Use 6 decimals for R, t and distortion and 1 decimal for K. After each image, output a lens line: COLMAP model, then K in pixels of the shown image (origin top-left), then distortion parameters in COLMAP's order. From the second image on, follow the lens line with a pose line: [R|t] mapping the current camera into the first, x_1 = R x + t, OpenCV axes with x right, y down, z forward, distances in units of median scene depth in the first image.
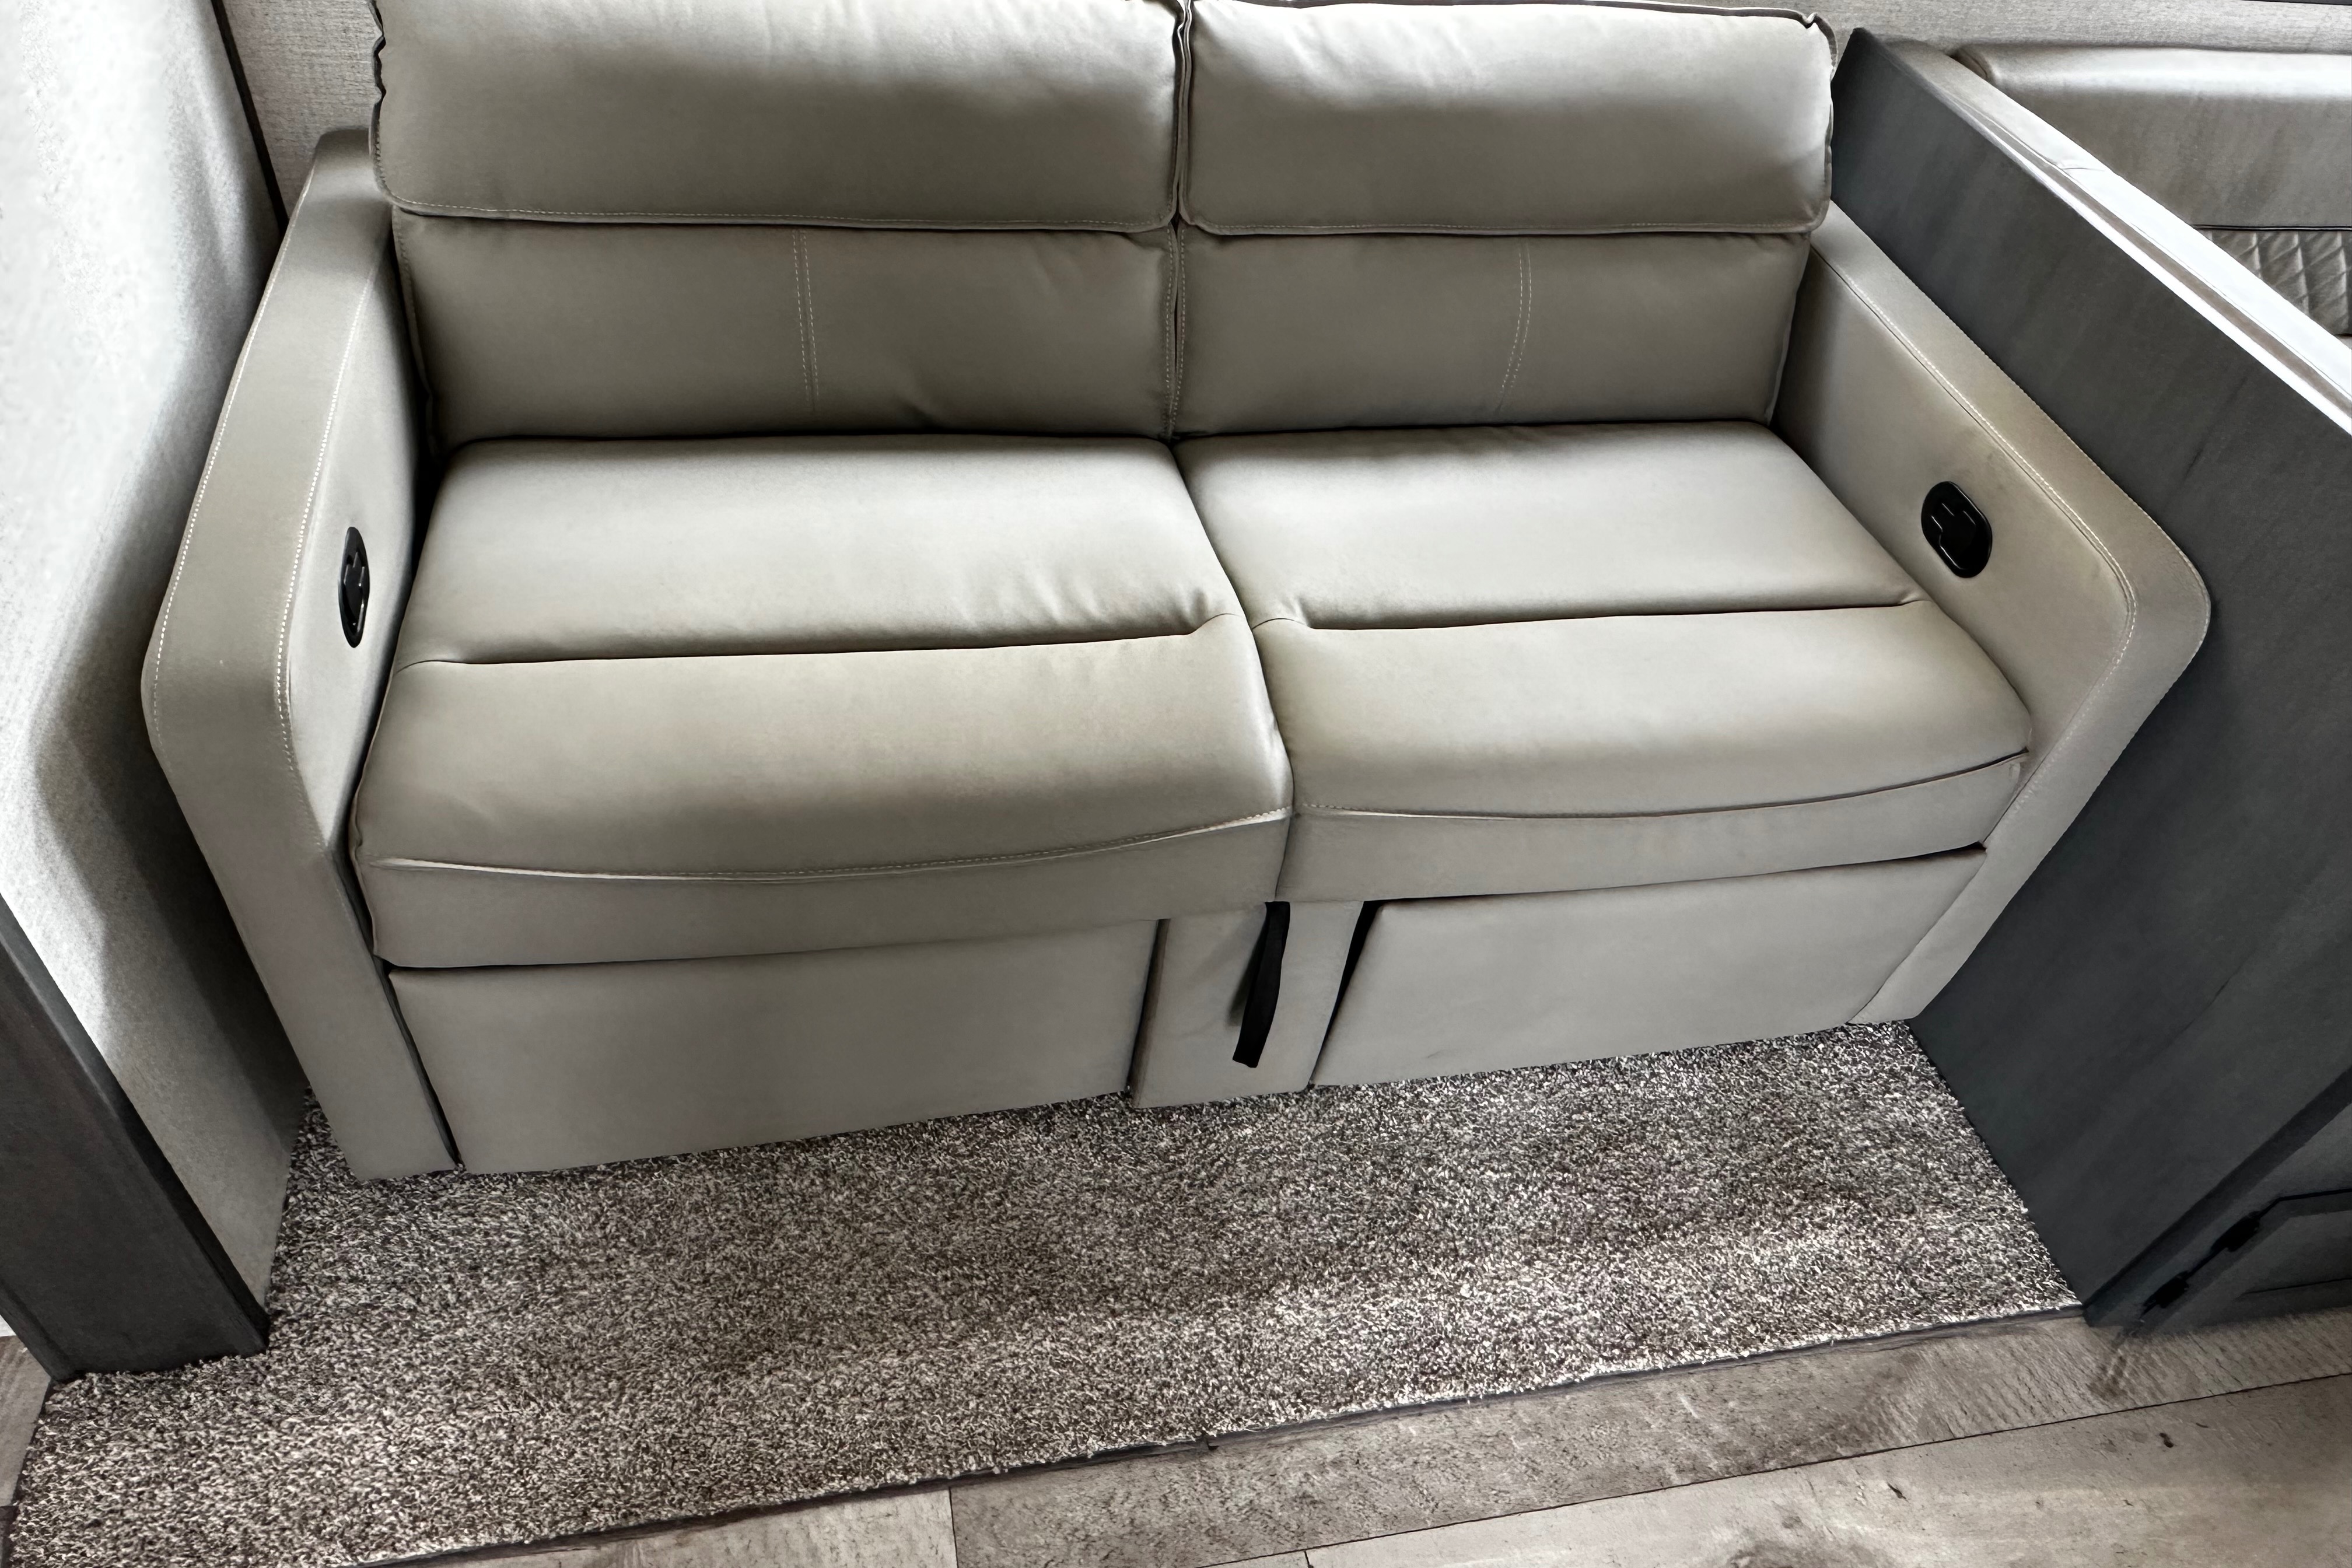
lens RADIAL K [[1640.2, 0, 1176.0], [0, 1640.2, 784.0], [0, 0, 1]] dist [-0.001543, 0.003680]
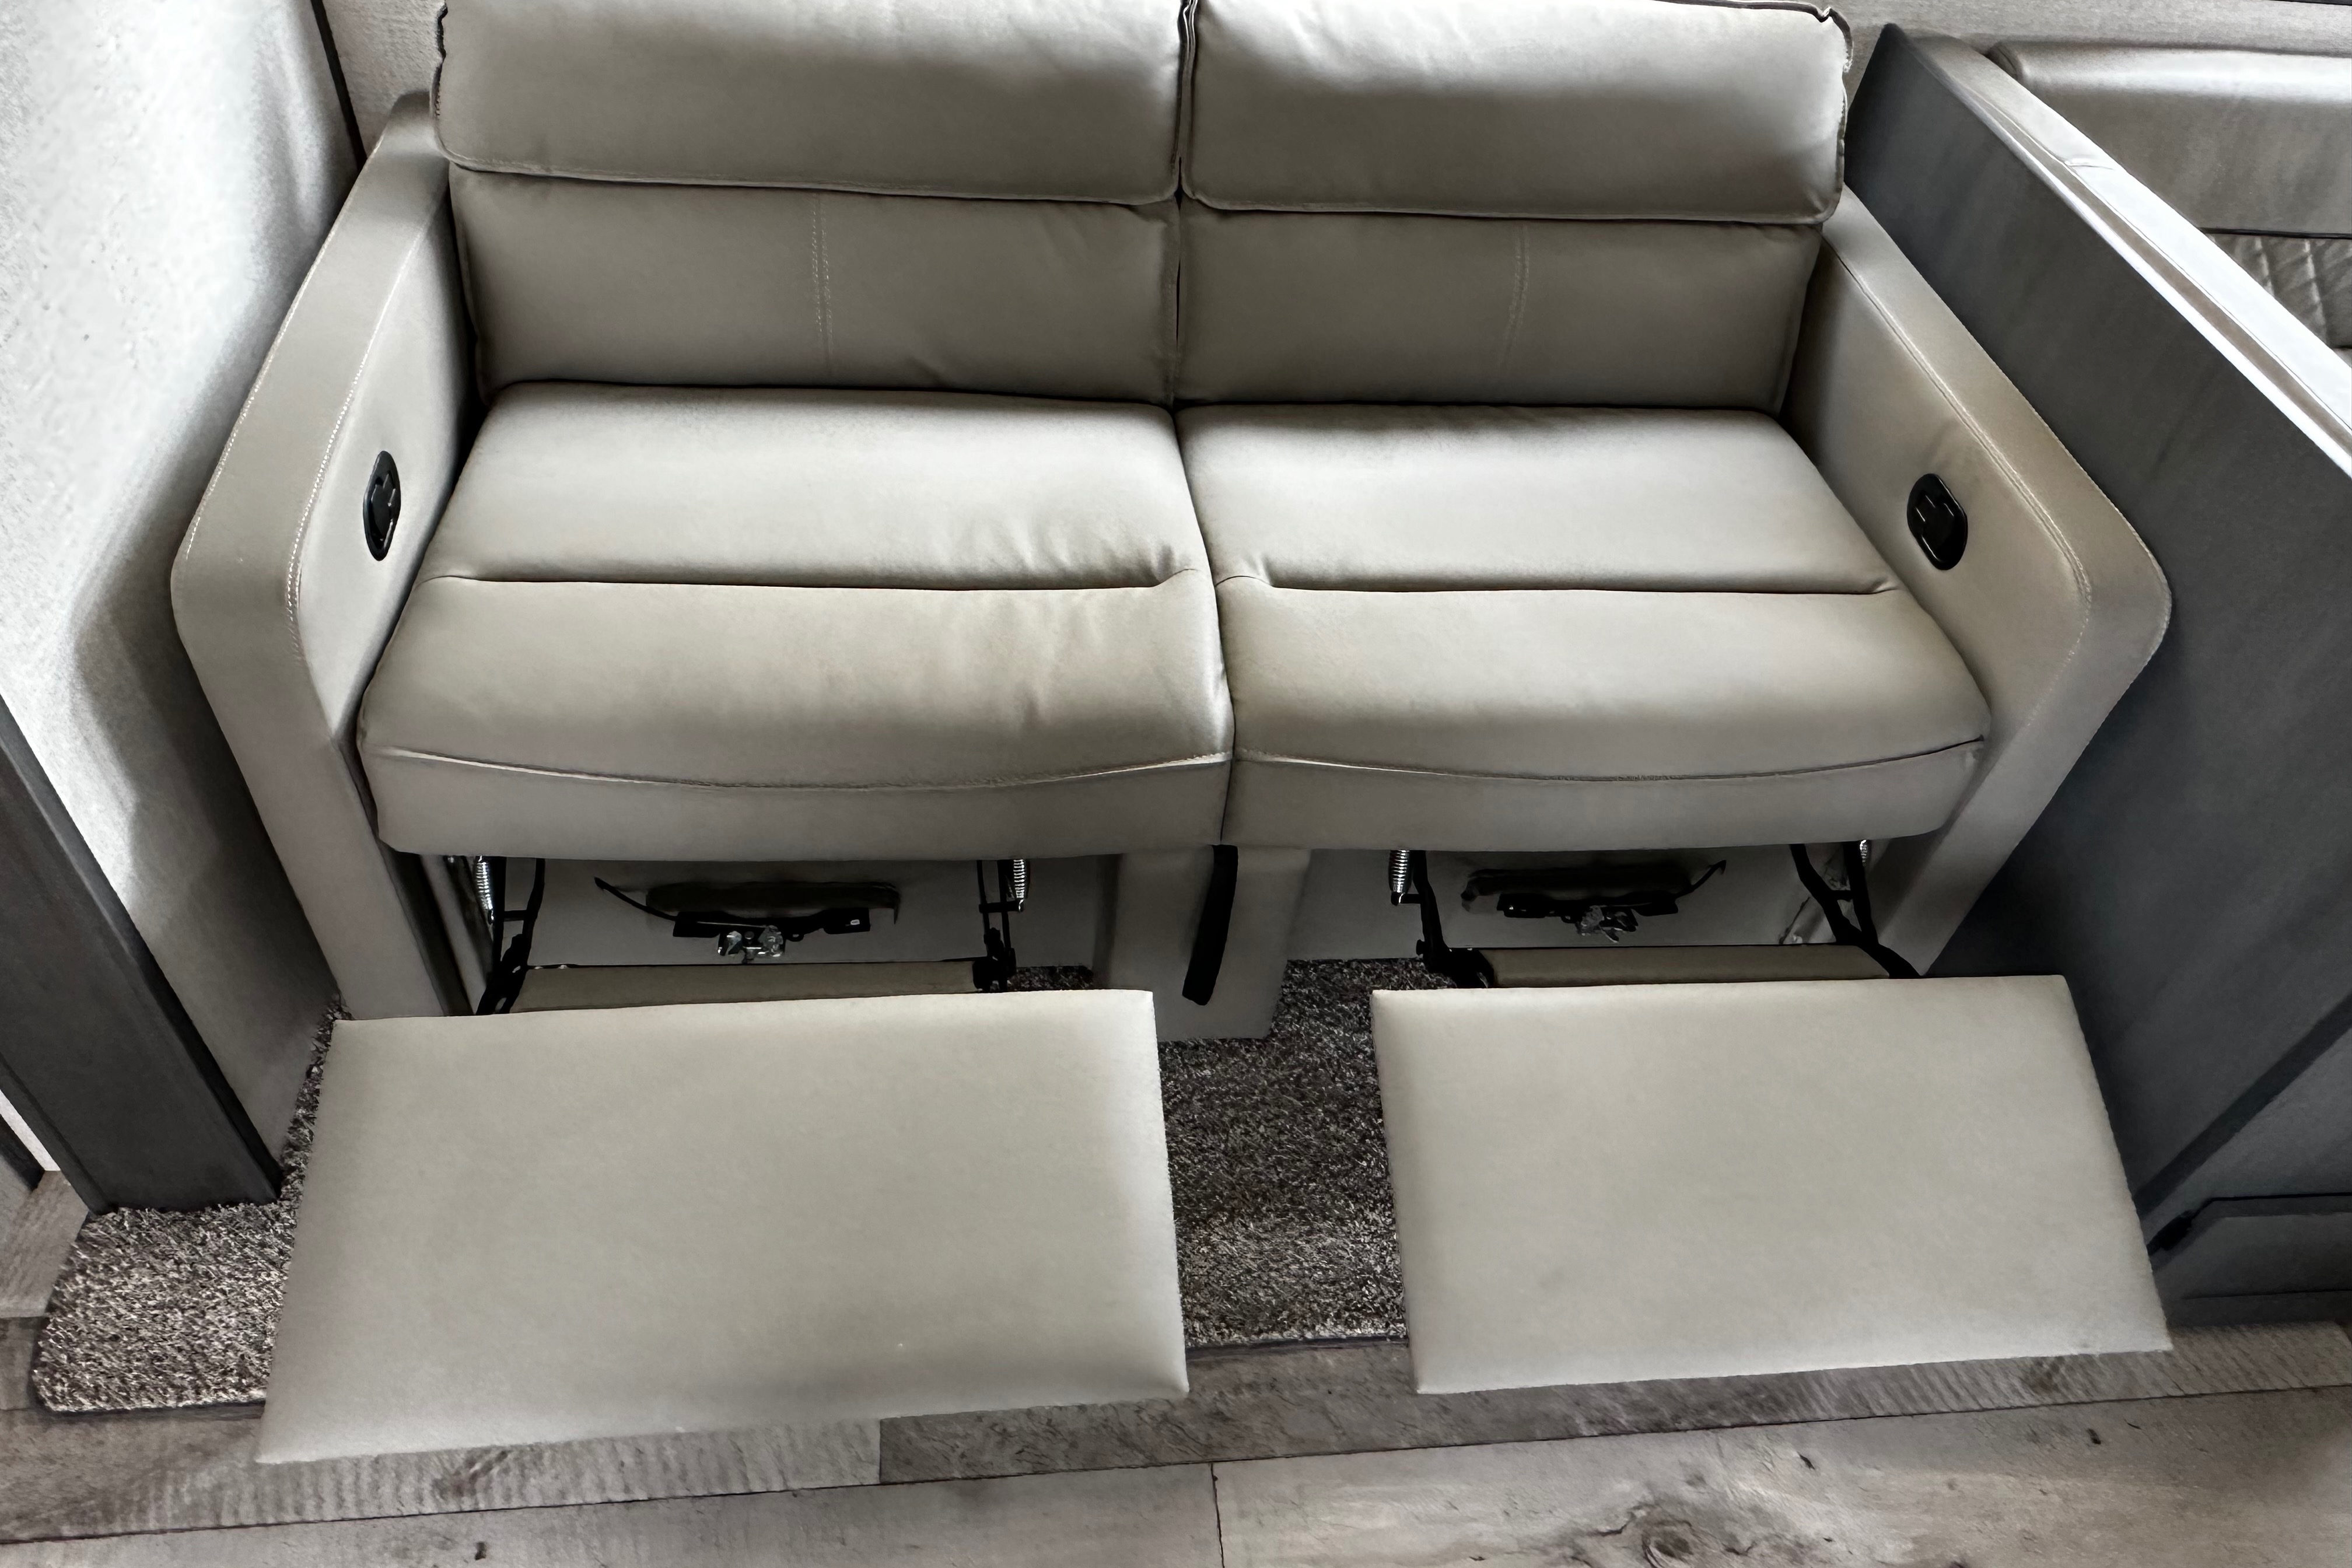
lens RADIAL K [[1646.1, 0, 1176.0], [0, 1646.1, 784.0], [0, 0, 1]] dist [-0.000220, 0.002722]
pose [[0.995532, 0.053120, -0.078067, 0.106982], [-0.053028, 0.998588, 0.003243, 0.029690], [0.078129, 0.000911, 0.996943, -0.047563]]
